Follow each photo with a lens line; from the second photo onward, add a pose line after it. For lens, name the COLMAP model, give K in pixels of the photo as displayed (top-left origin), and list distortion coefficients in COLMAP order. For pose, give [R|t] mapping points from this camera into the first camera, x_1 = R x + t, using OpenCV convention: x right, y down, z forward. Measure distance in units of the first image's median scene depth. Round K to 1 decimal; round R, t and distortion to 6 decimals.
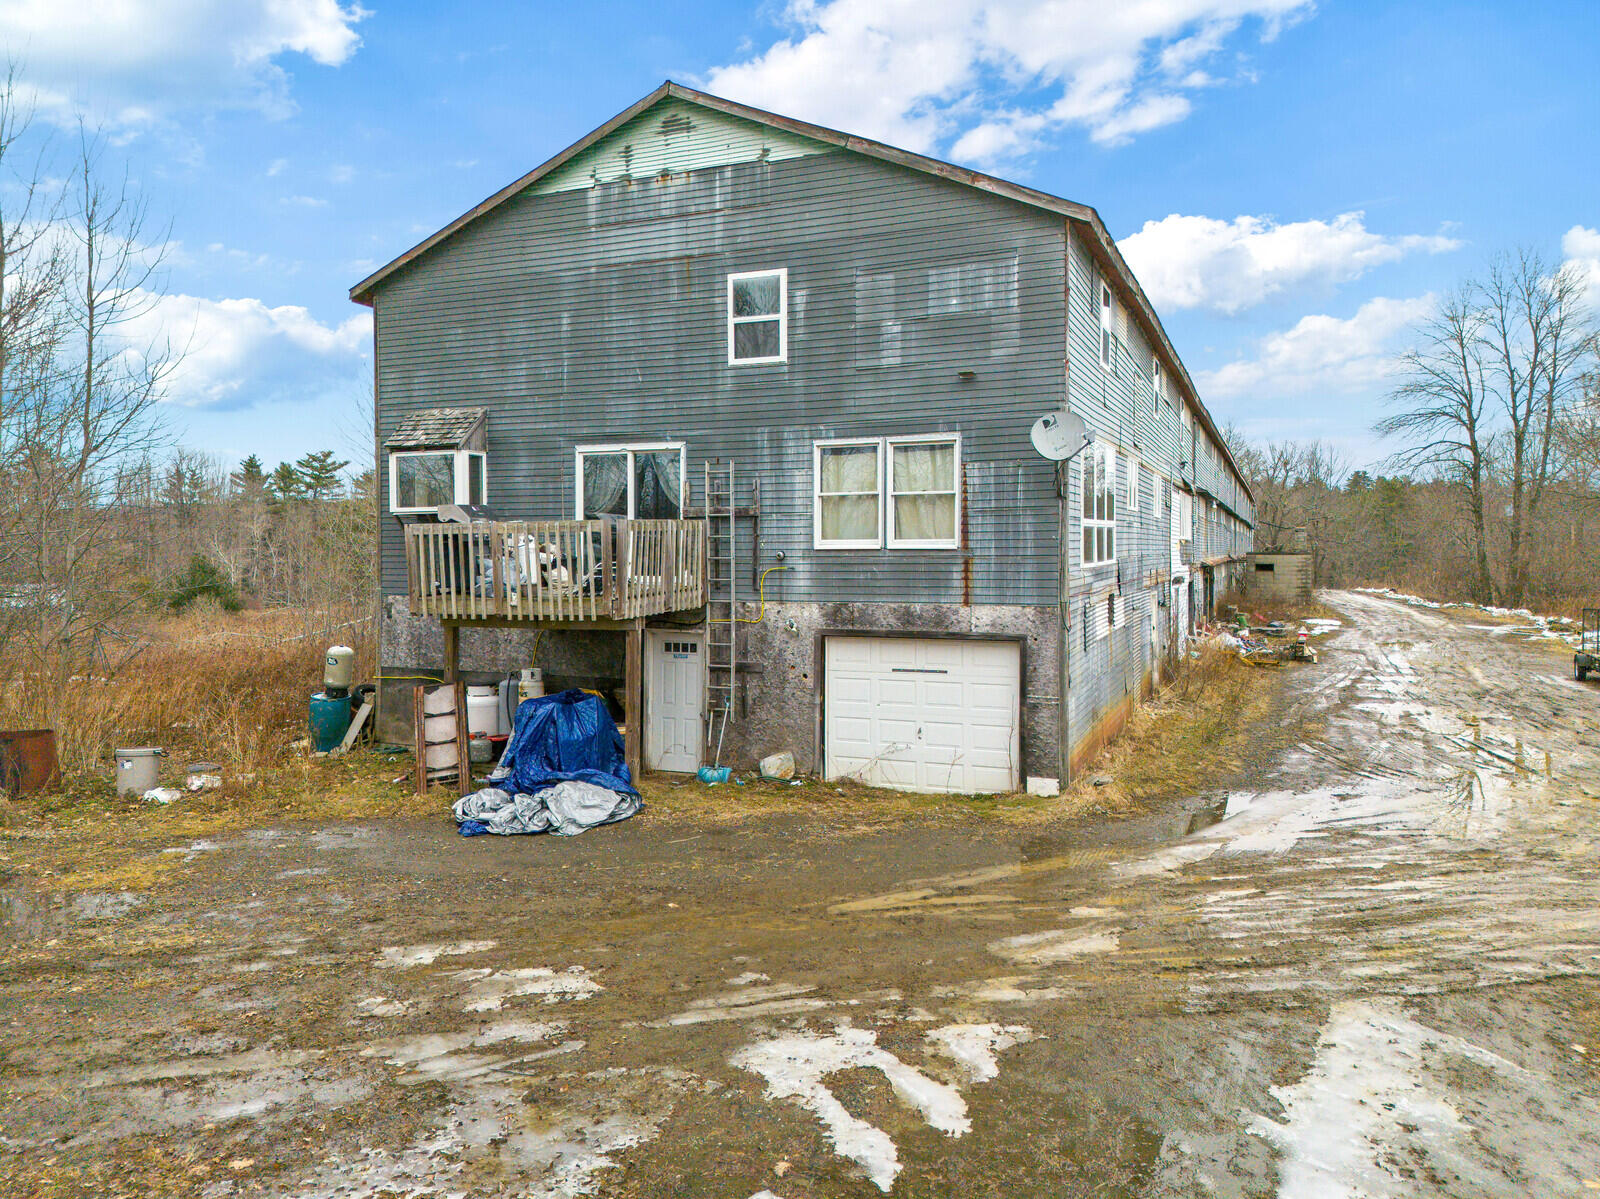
lens RADIAL K [[1113.8, 0, 799.7], [0, 1113.8, 553.0], [0, 0, 1]] dist [0.131115, -0.163022]
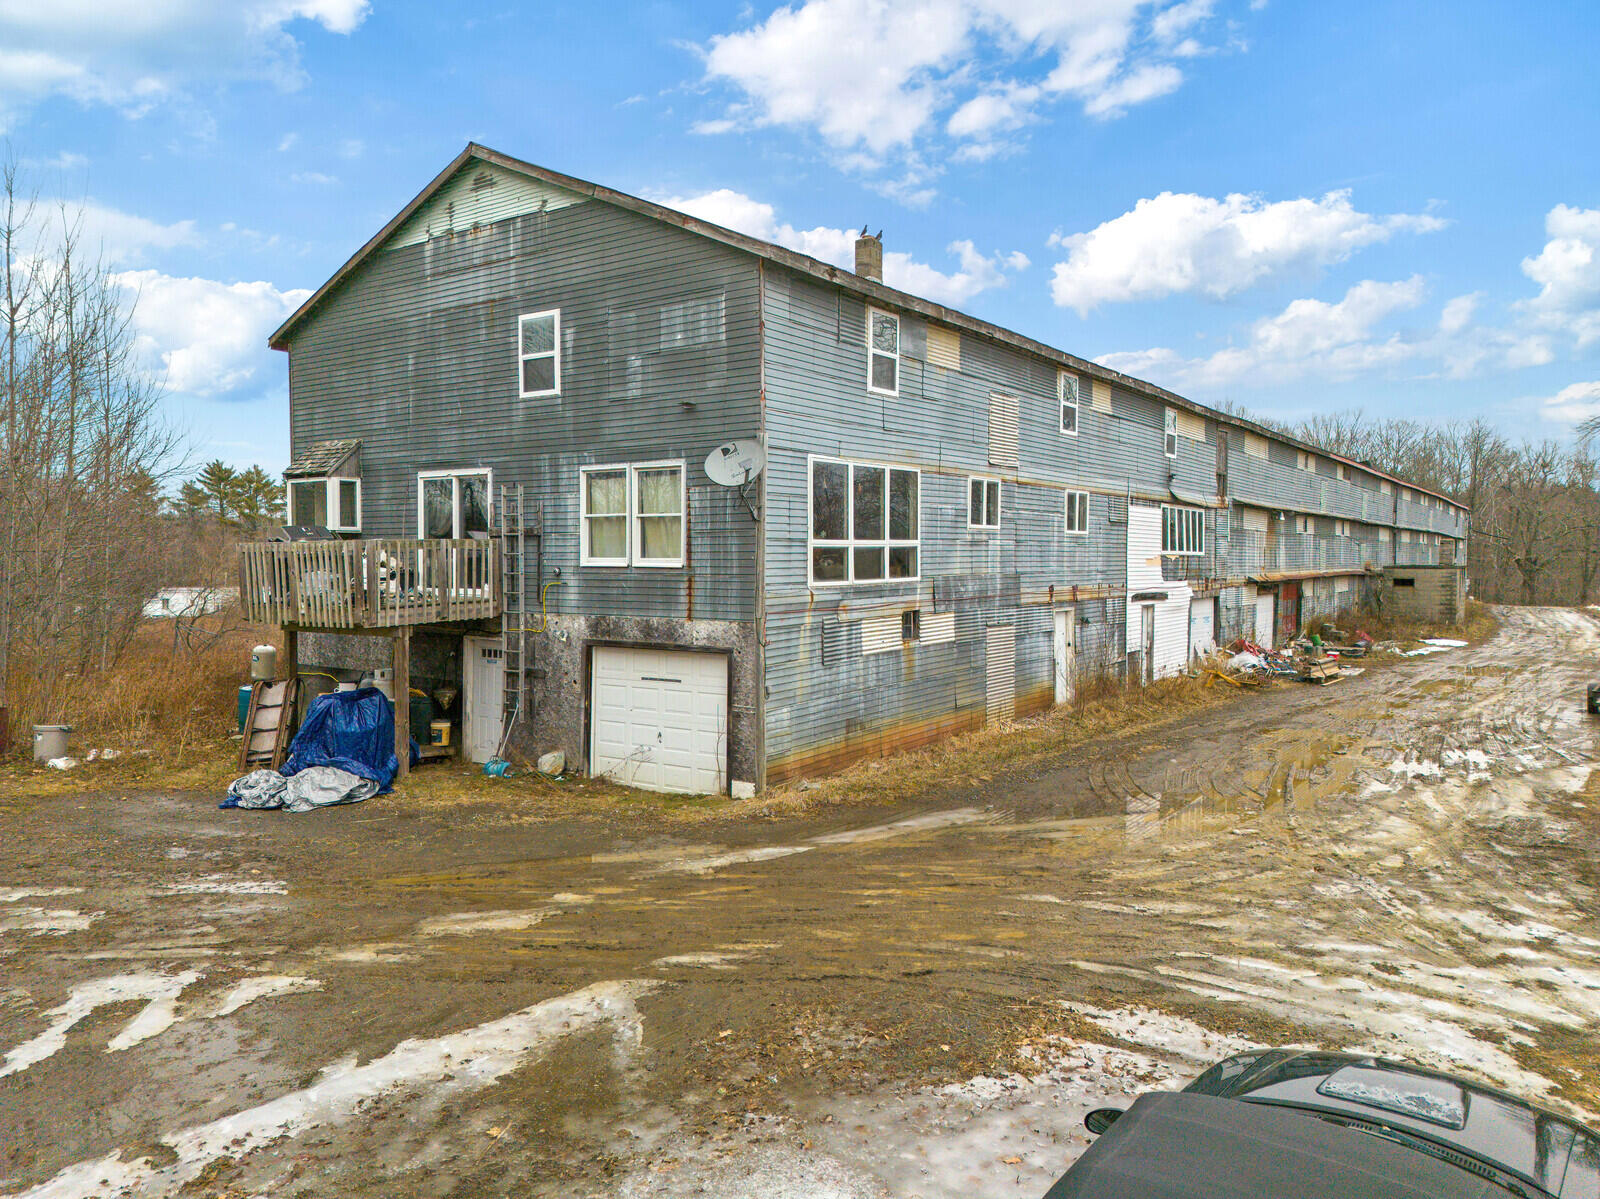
lens RADIAL K [[1131.1, 0, 796.3], [0, 1131.1, 580.6], [0, 0, 1]] dist [0.075379, -0.068727]
pose [[0.972081, 0.005363, -0.234583, 0.479074], [0.002550, 0.999438, 0.033418, -0.025849], [0.234631, -0.033083, 0.971521, -0.032313]]
